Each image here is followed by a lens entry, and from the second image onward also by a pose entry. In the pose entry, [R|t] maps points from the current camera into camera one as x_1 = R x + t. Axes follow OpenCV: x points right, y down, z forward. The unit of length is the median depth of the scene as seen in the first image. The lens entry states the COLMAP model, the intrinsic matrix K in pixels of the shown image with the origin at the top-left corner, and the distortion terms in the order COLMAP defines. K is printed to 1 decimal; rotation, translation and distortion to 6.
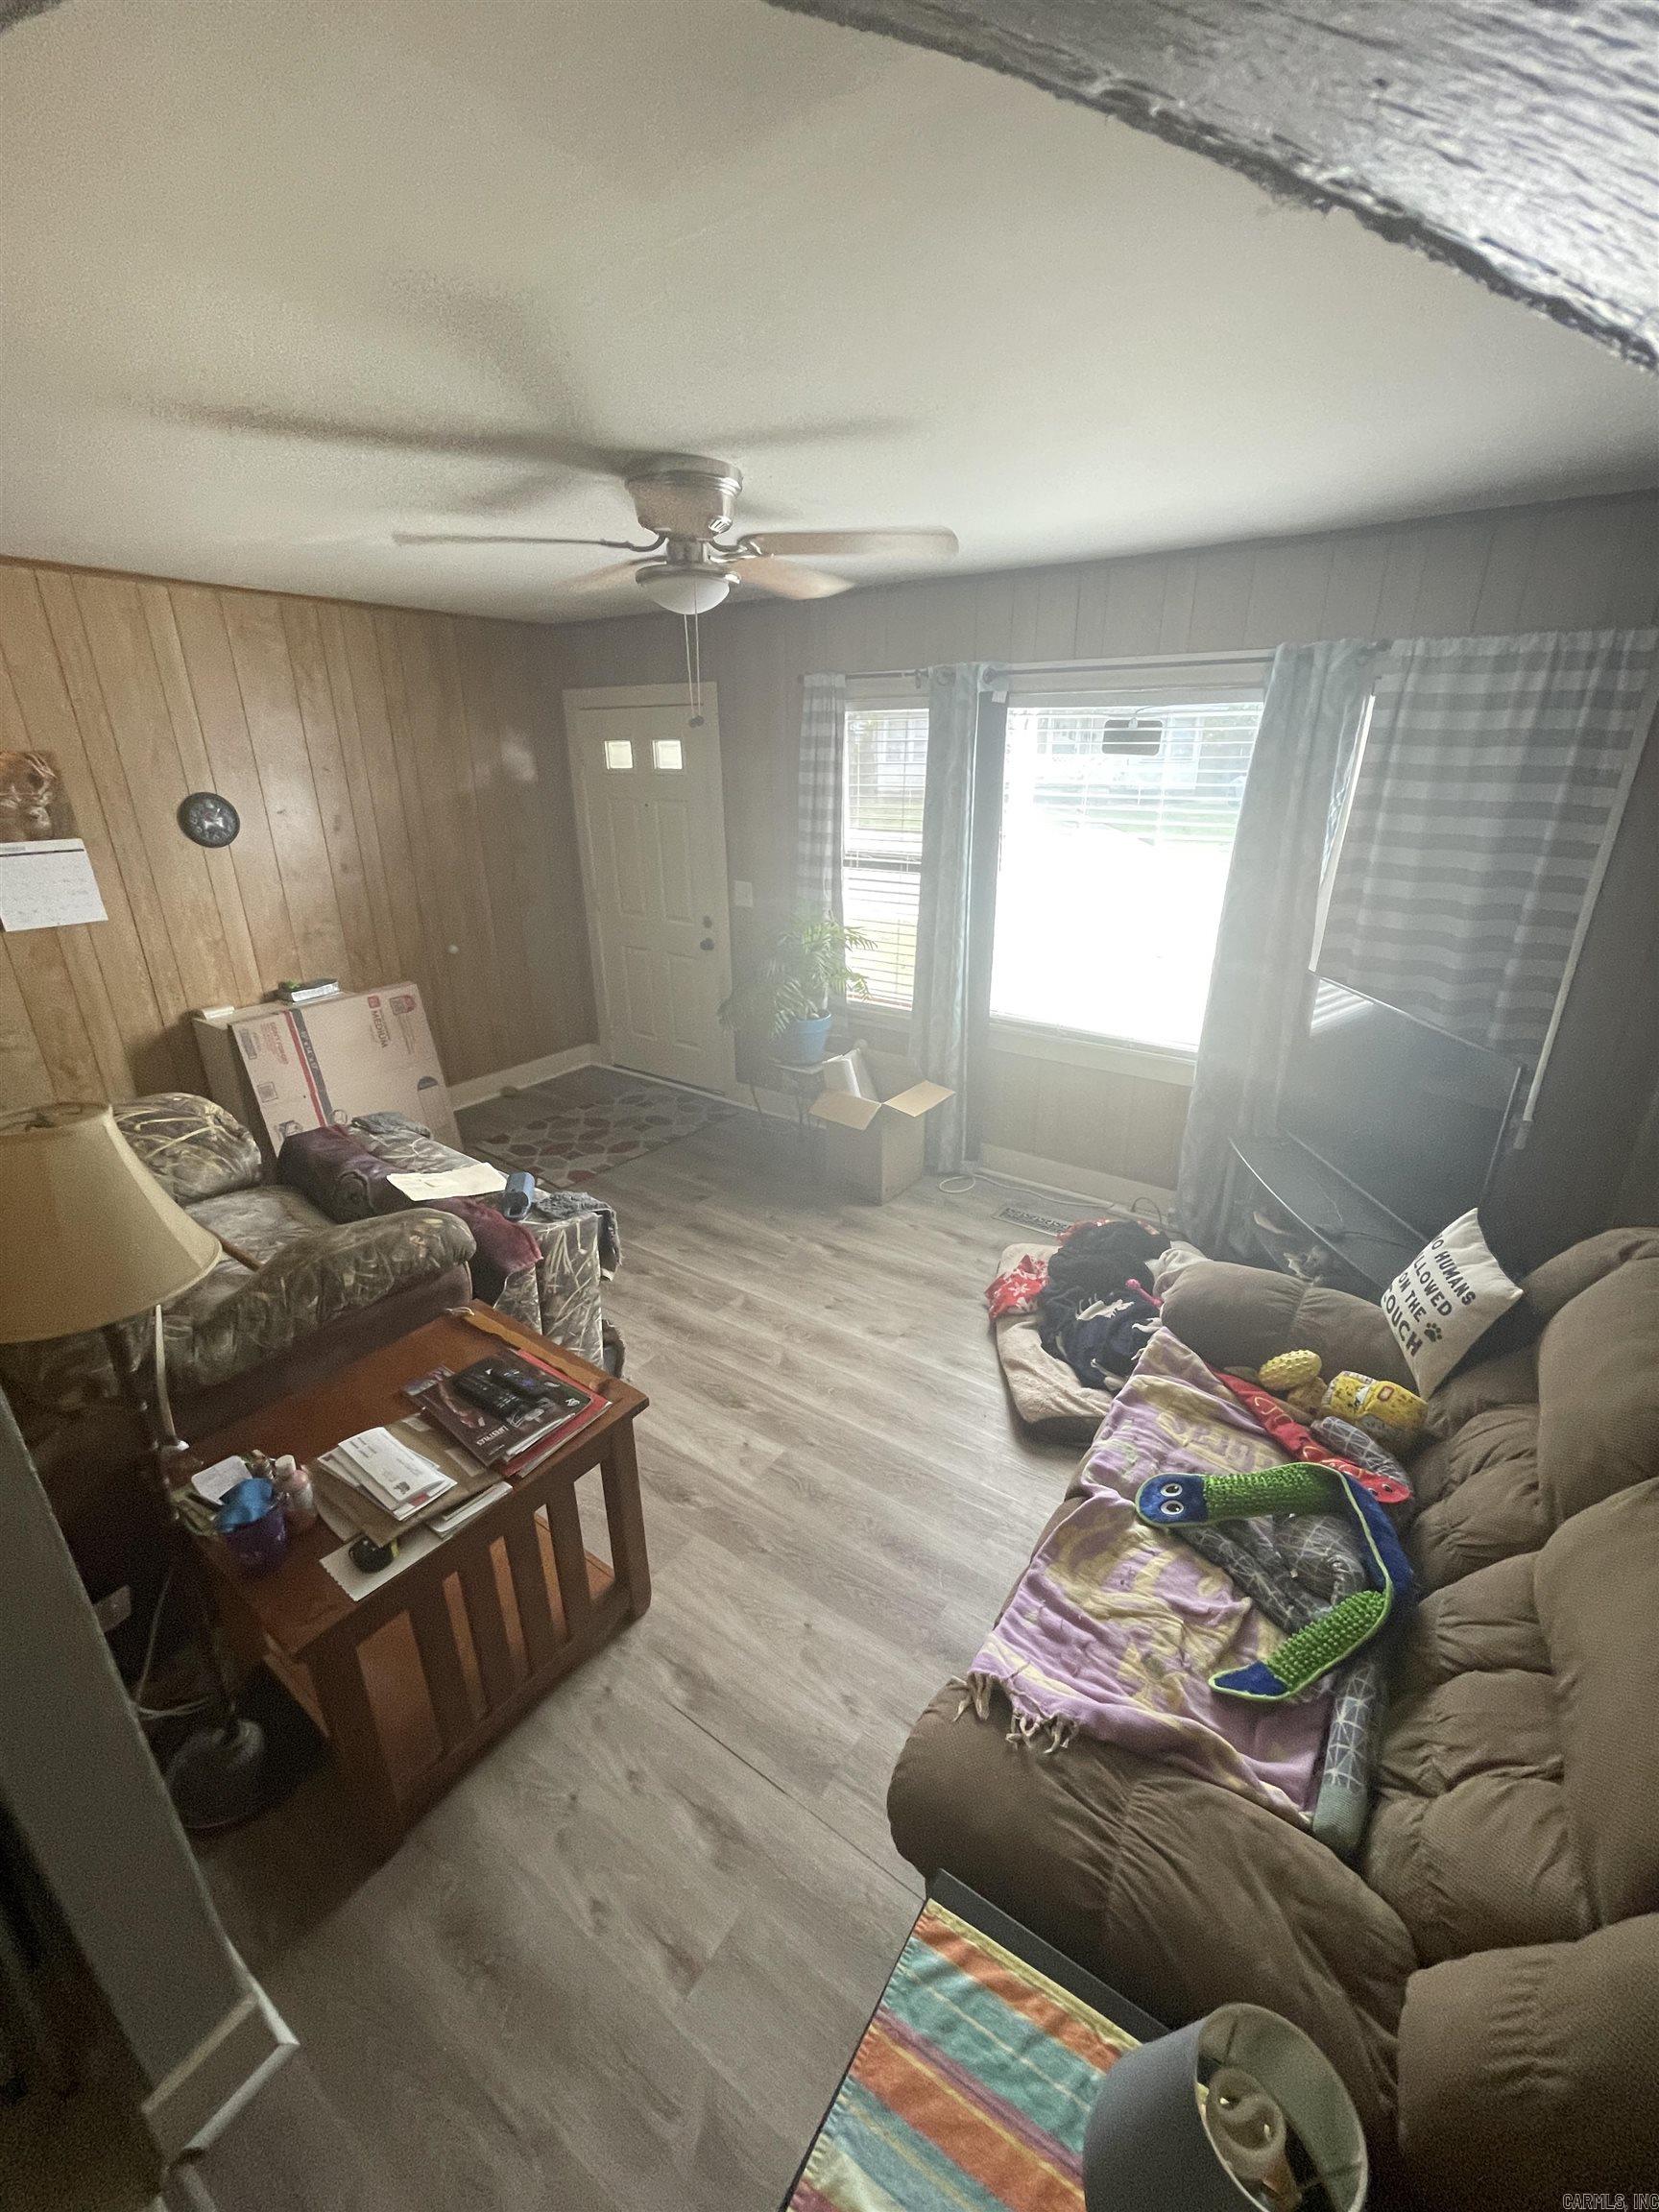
lens RADIAL K [[890.0, 0, 819.9], [0, 890.0, 1095.0], [0, 0, 1]] dist [-0.004100, 0.000992]
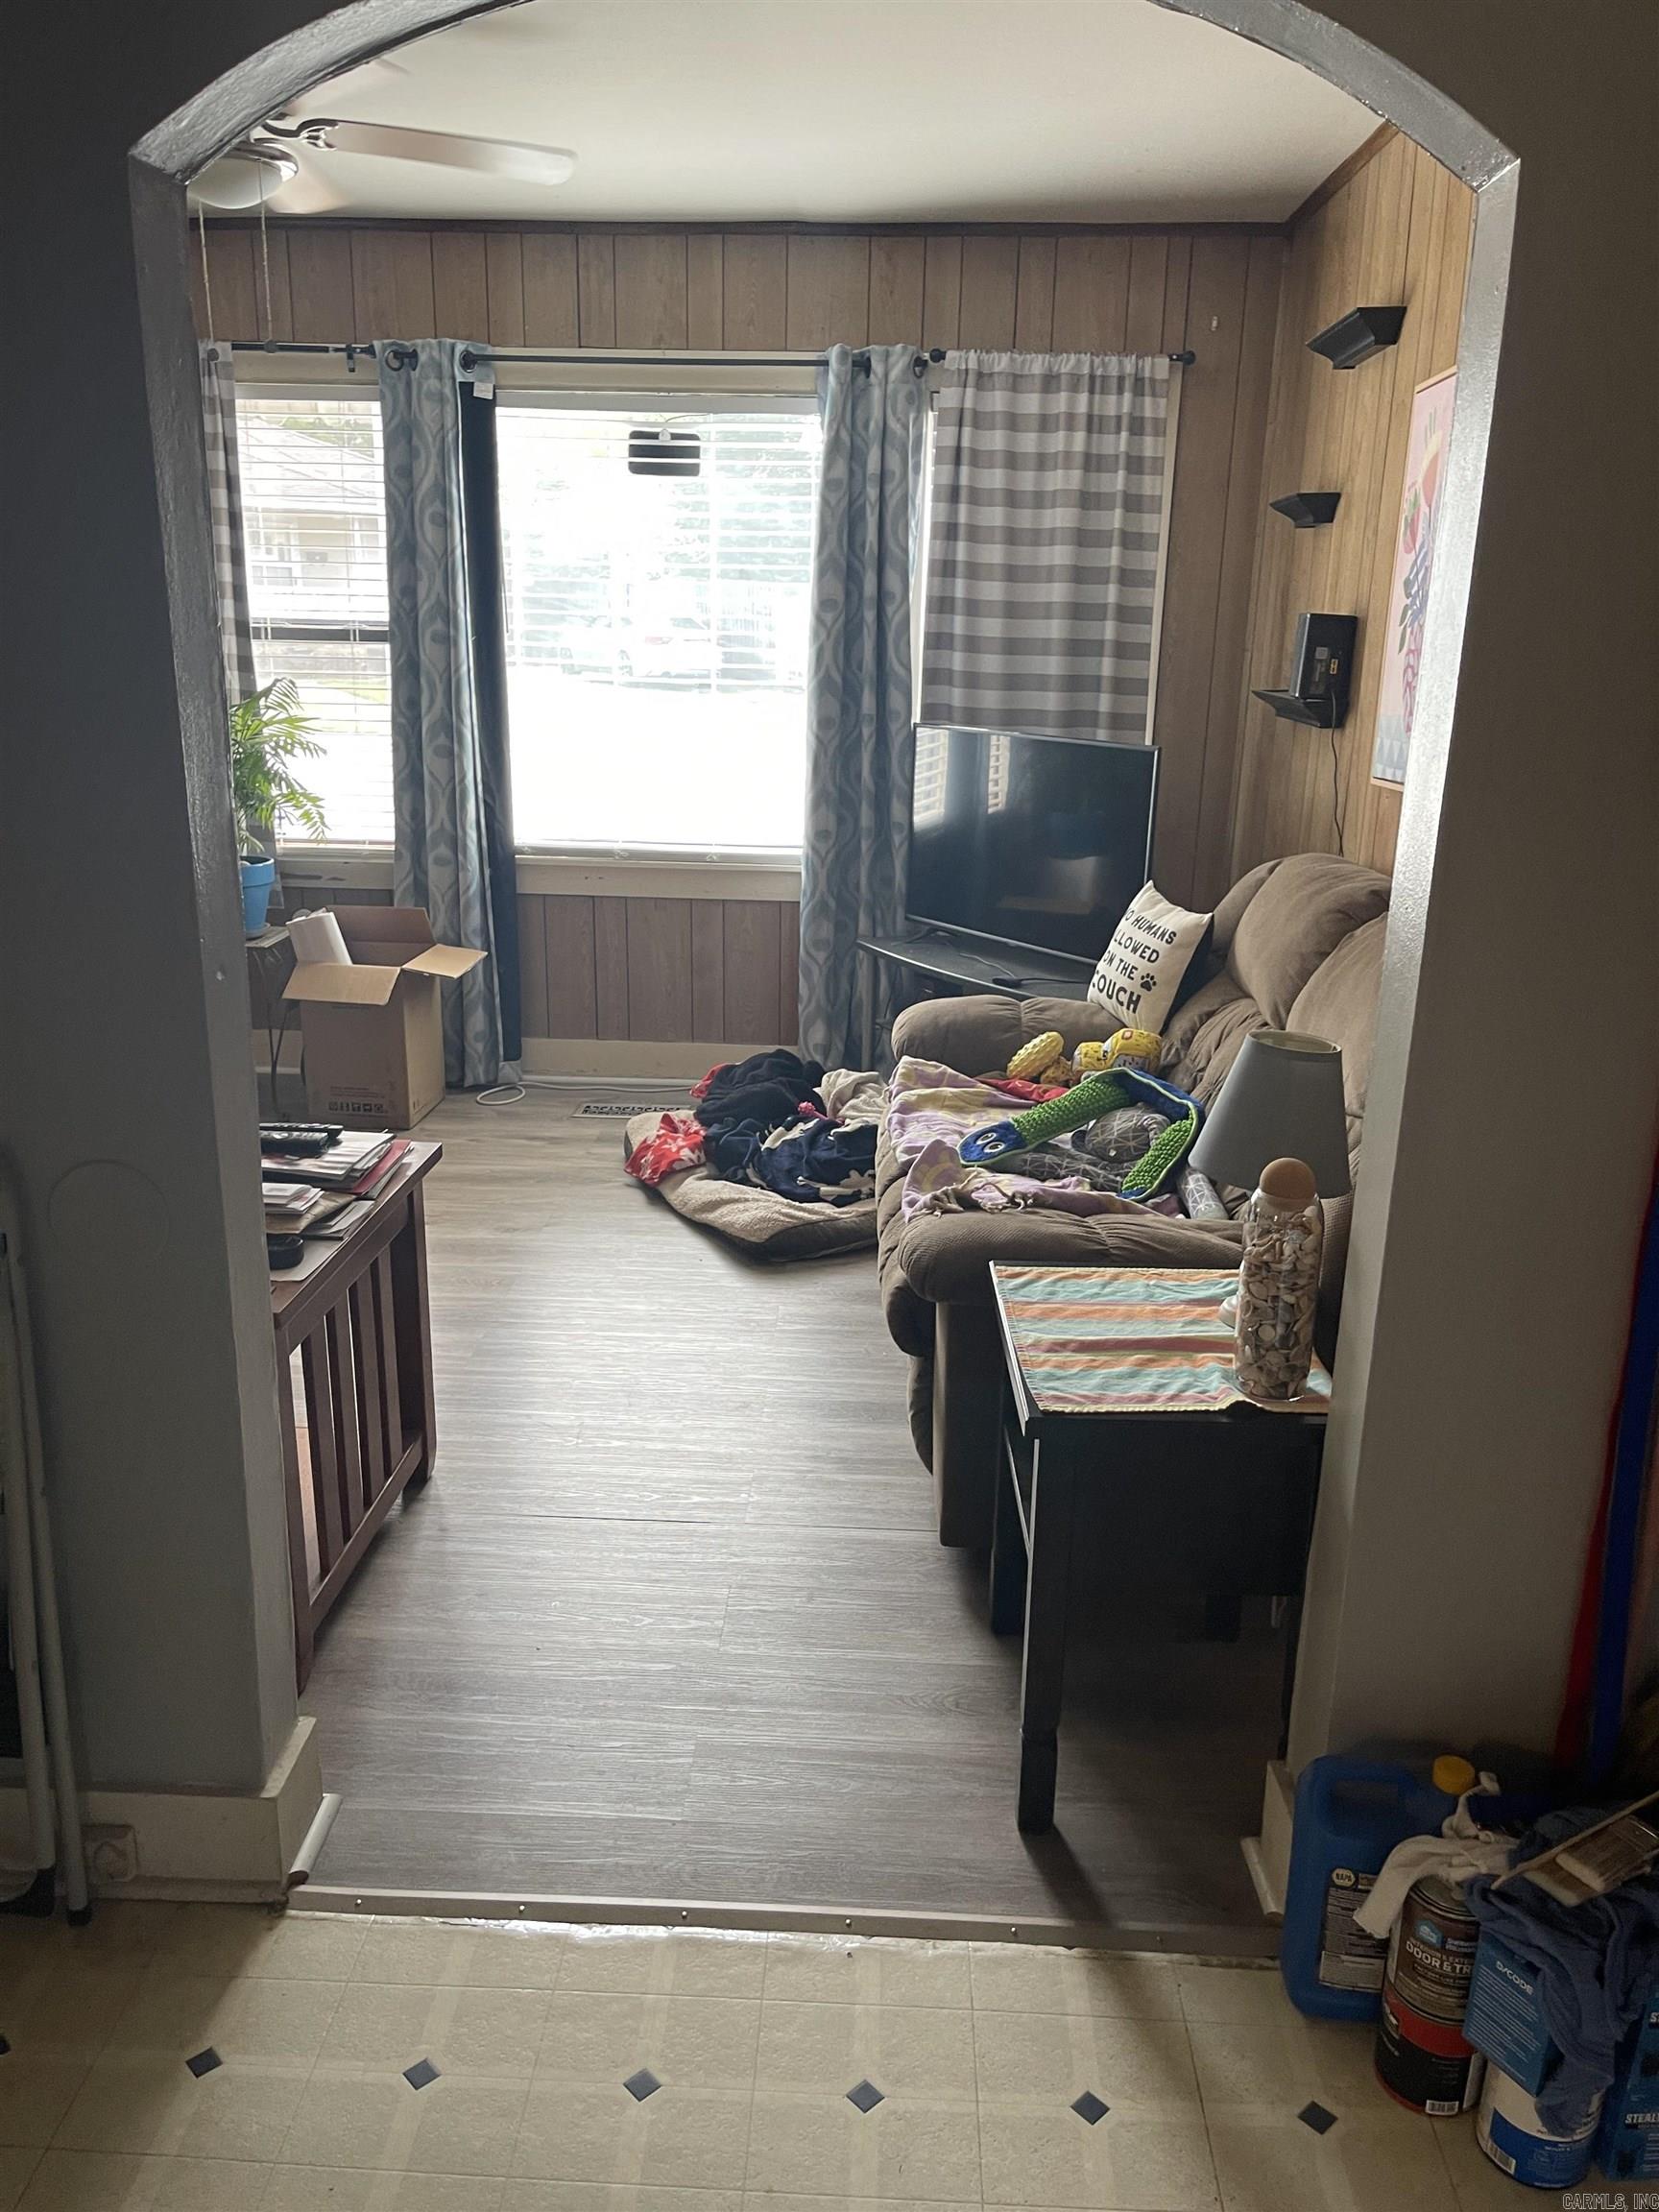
lens RADIAL K [[1665.6, 0, 771.4], [0, 1665.6, 1100.4], [0, 0, 1]] dist [0.066136, -0.083807]
pose [[0.853725, -0.126665, 0.505083, -0.457563], [0.165644, 0.985640, -0.032803, 0.261879], [-0.493675, 0.111669, 0.862447, -0.300177]]
